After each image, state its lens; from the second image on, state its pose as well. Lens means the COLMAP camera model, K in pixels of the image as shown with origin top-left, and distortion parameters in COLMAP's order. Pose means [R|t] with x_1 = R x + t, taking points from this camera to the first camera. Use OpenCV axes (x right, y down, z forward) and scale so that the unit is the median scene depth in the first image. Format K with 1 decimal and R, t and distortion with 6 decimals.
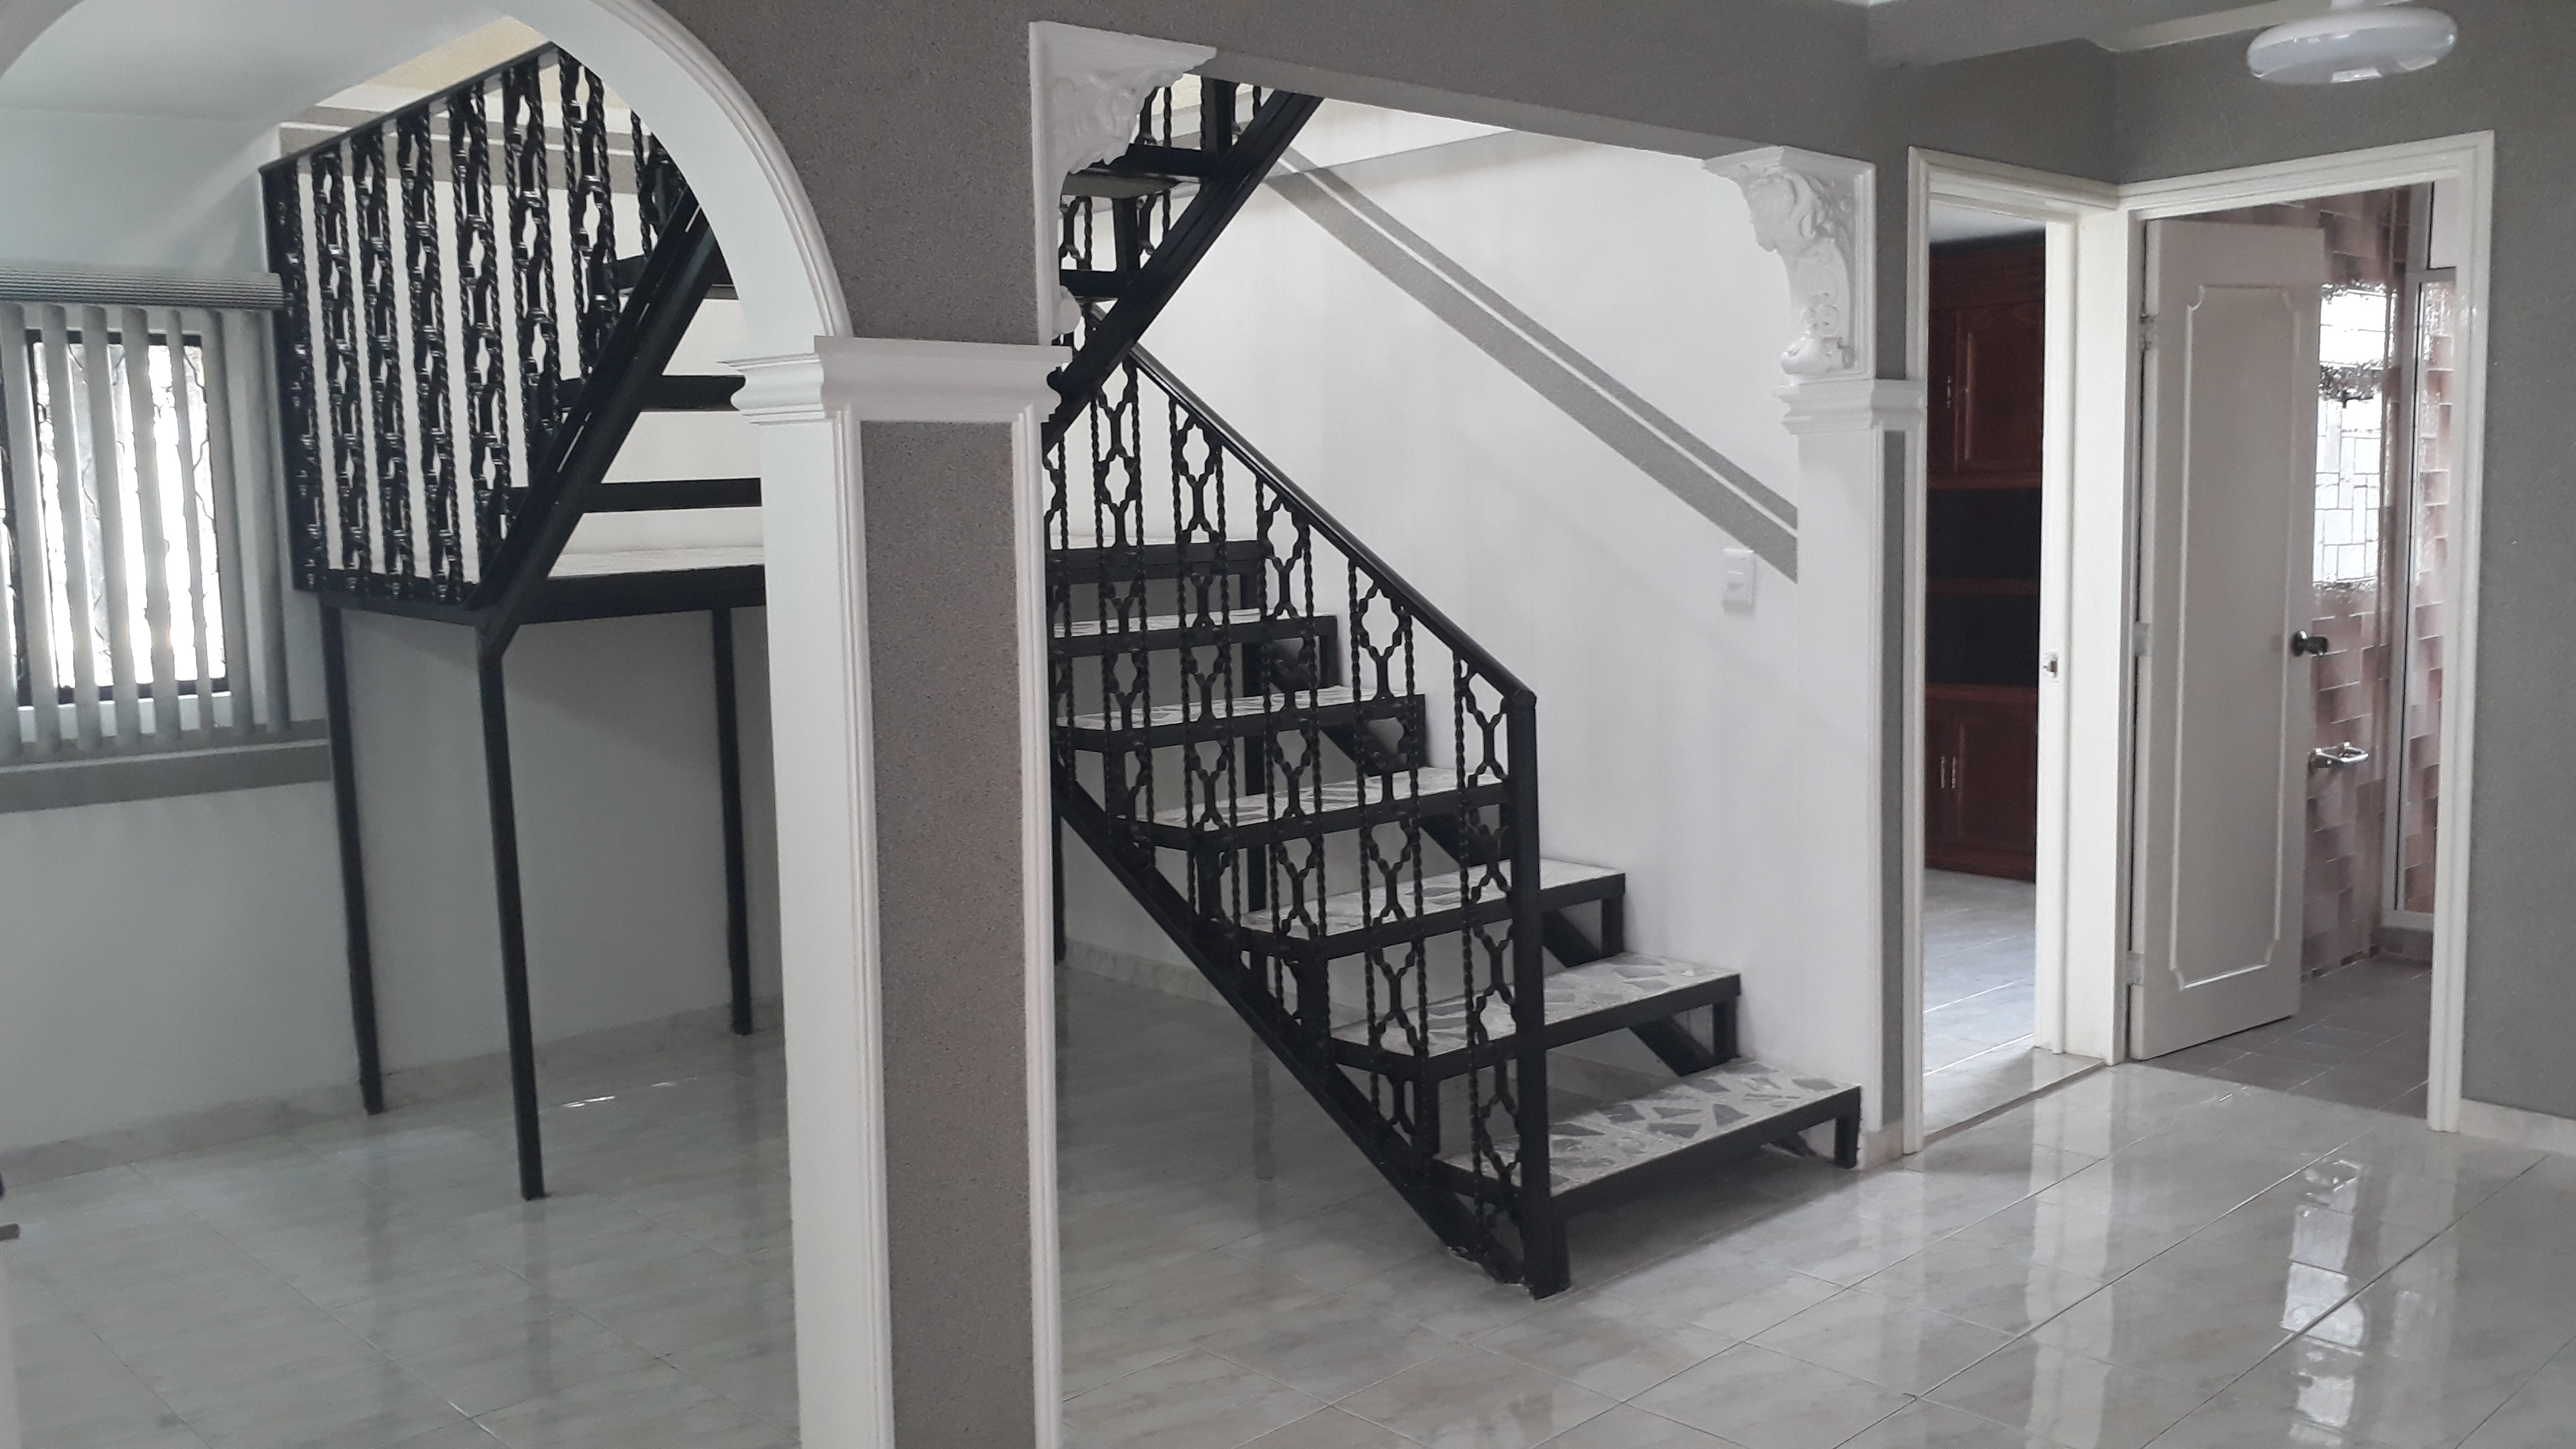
lens RADIAL K [[2049.1, 0, 1280.5], [0, 2049.1, 758.0], [0, 0, 1]] dist [-0.010603, -0.015212]
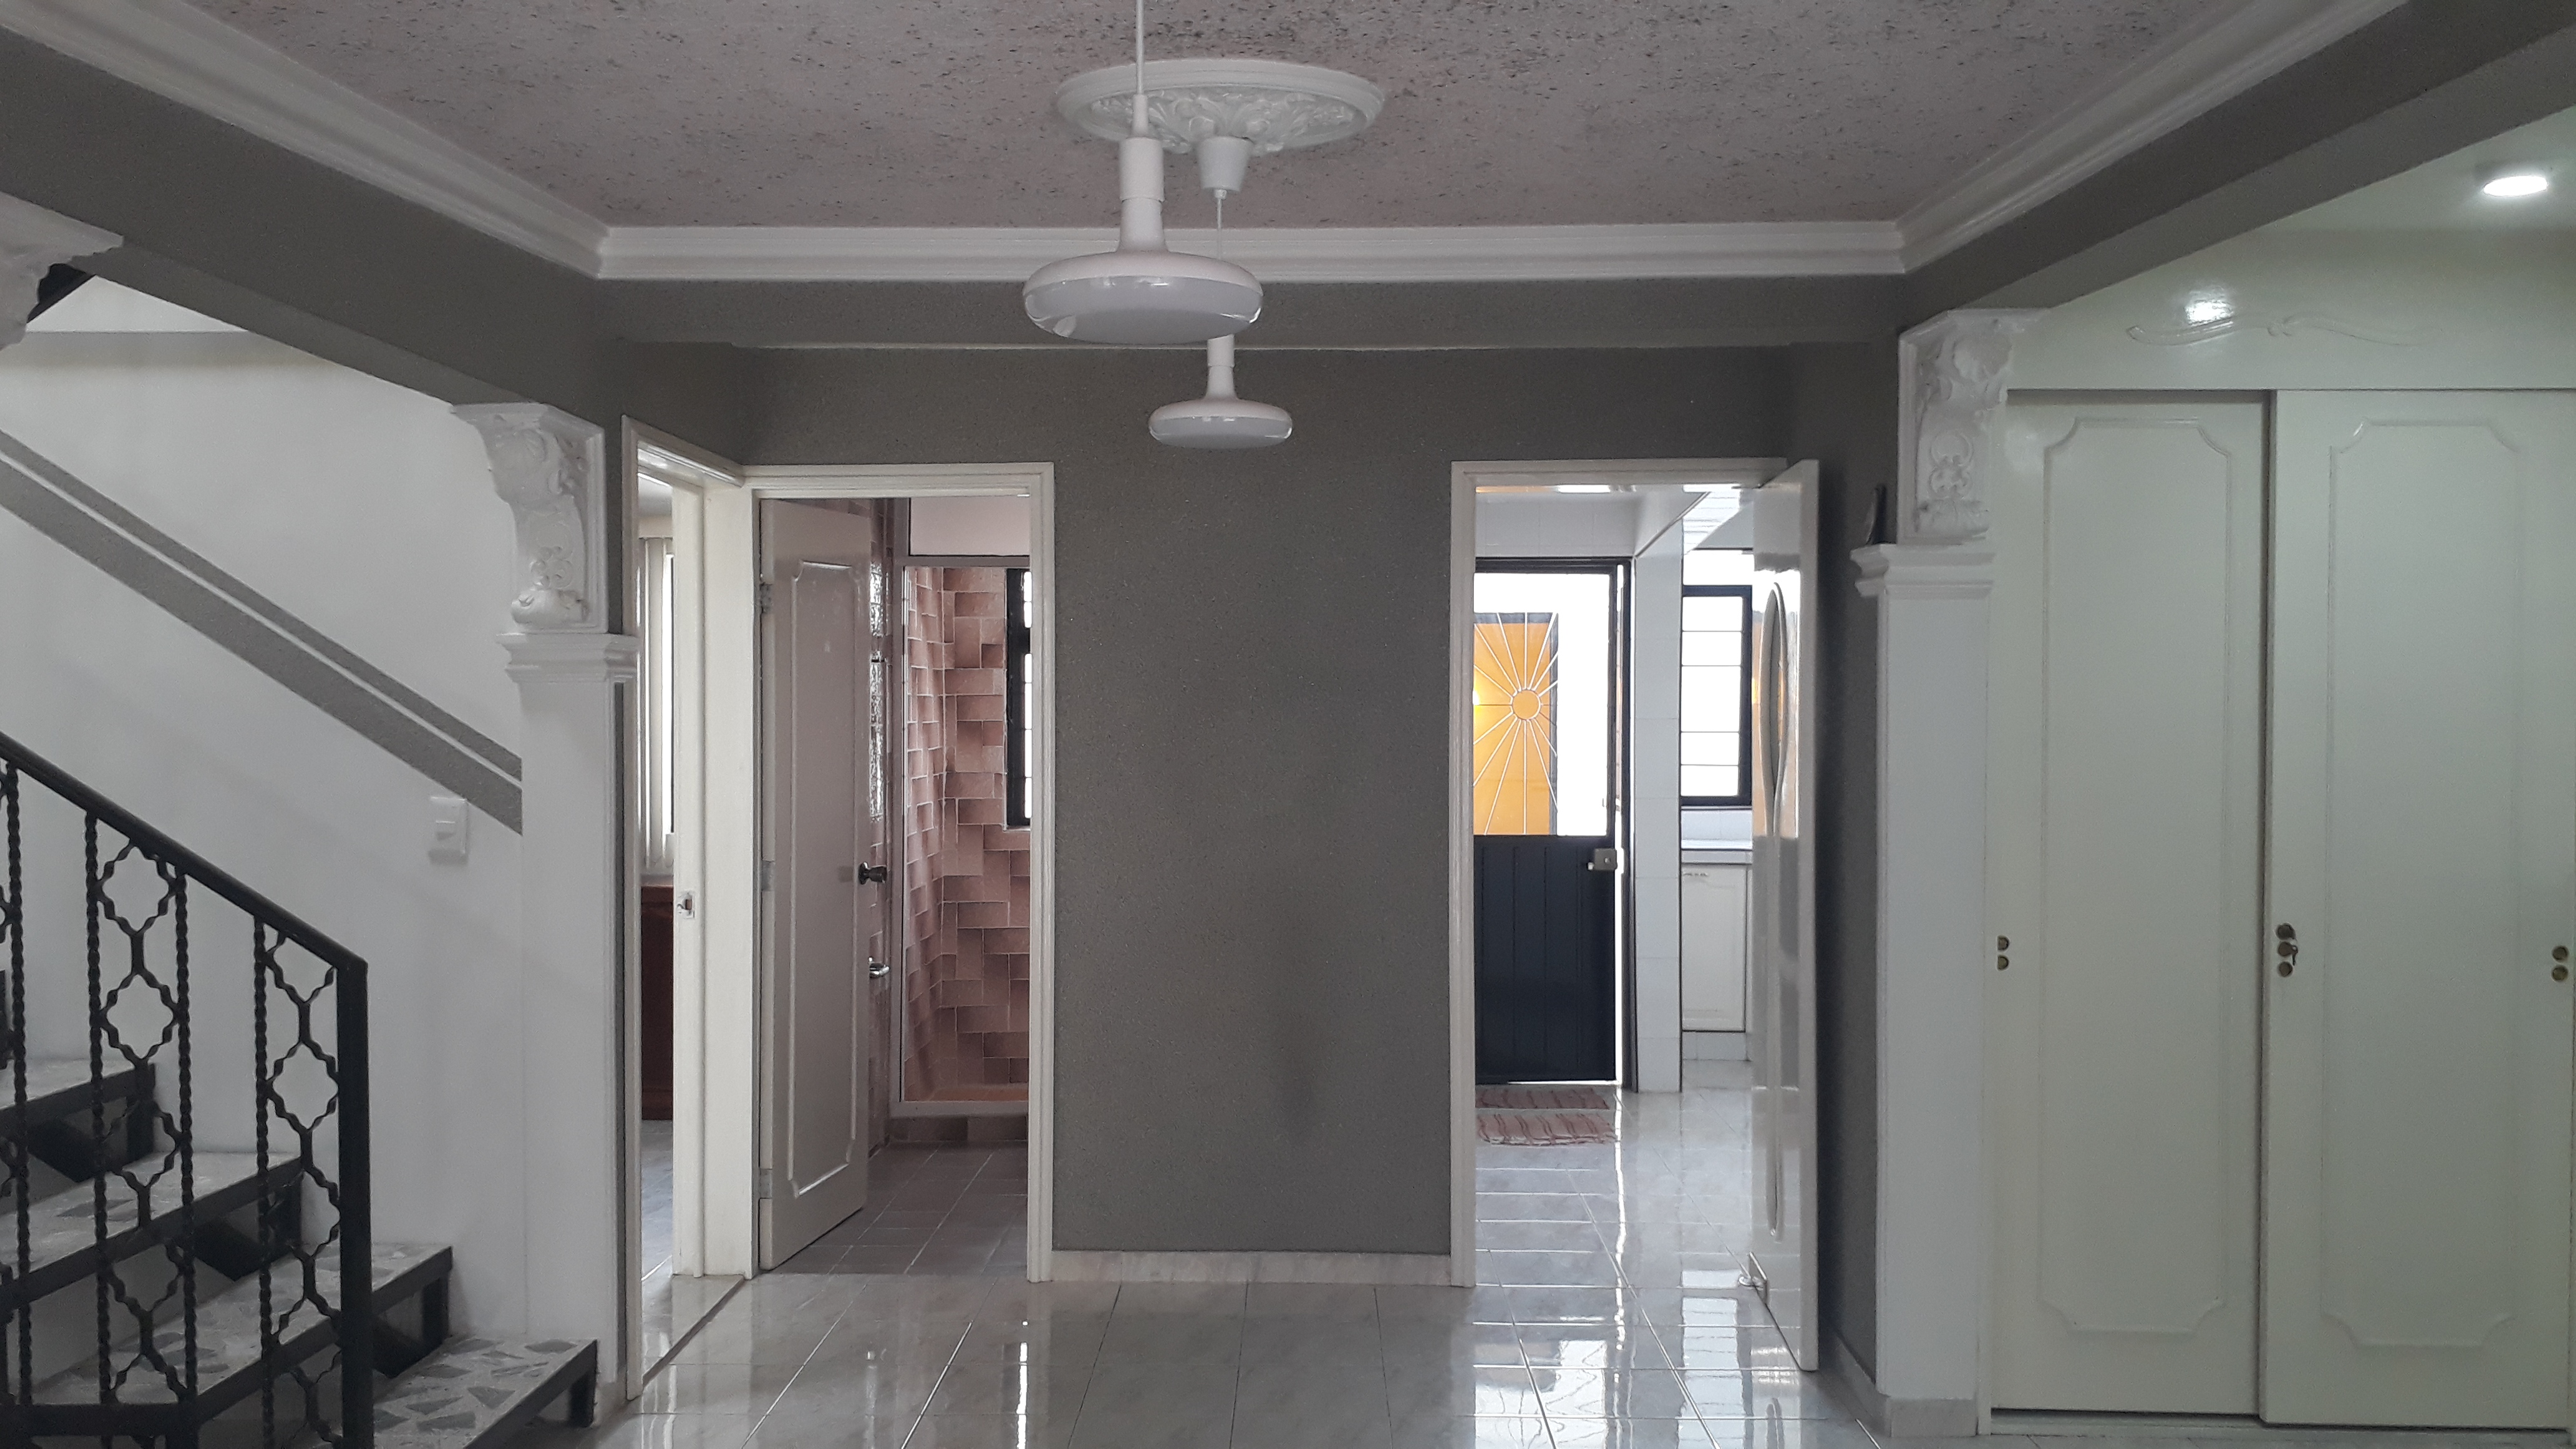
lens RADIAL K [[2116.1, 0, 1285.8], [0, 2116.1, 706.9], [0, 0, 1]] dist [-0.005462, -0.011734]
pose [[0.657541, 0.025060, 0.753002, -0.275068], [0.073919, 0.992479, -0.097579, -0.018326], [-0.749783, 0.119823, 0.650743, 0.052740]]
